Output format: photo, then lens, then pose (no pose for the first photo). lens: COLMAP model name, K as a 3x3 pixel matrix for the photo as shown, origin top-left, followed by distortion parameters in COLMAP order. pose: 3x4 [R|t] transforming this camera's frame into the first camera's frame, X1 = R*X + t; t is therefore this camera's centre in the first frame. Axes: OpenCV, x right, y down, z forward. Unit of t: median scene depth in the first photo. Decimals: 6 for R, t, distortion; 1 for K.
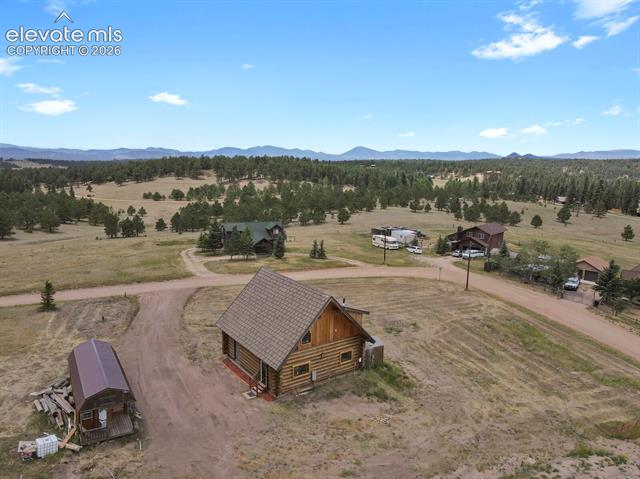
lens RADIAL K [[467.5, 0, 321.6], [0, 467.5, 240.1], [0, 0, 1]] dist [0.004924, 0.024406]
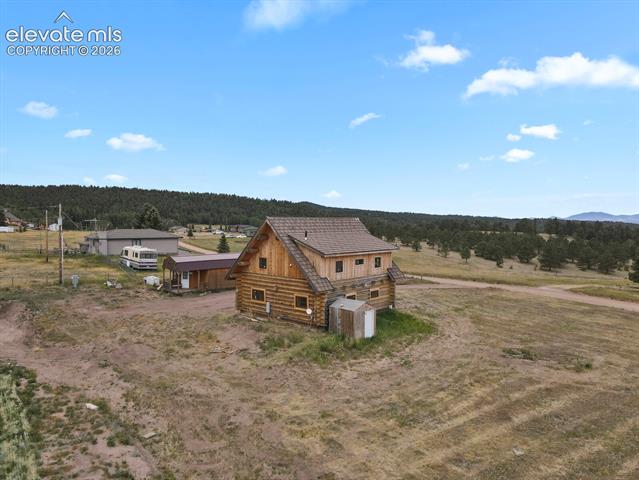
lens RADIAL K [[466.7, 0, 321.1], [0, 466.7, 240.6], [0, 0, 1]] dist [0.004924, 0.024406]
pose [[0.238136, 0.025743, -0.970890, 0.484791], [-0.176661, 0.984121, -0.017237, 0.082510], [0.955030, 0.175623, 0.238903, 0.453842]]
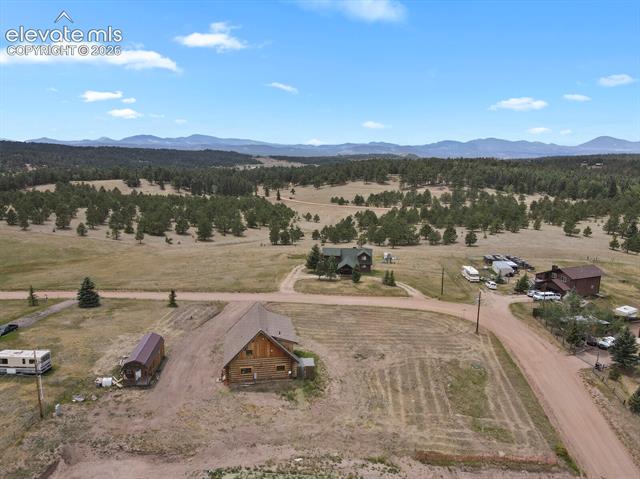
lens RADIAL K [[467.5, 0, 321.6], [0, 467.5, 240.1], [0, 0, 1]] dist [0.004924, 0.024406]
pose [[0.899702, 0.072348, -0.430468, 0.455684], [-0.066457, 0.997376, 0.028730, -0.129708], [0.431416, 0.002760, 0.902149, -0.196881]]
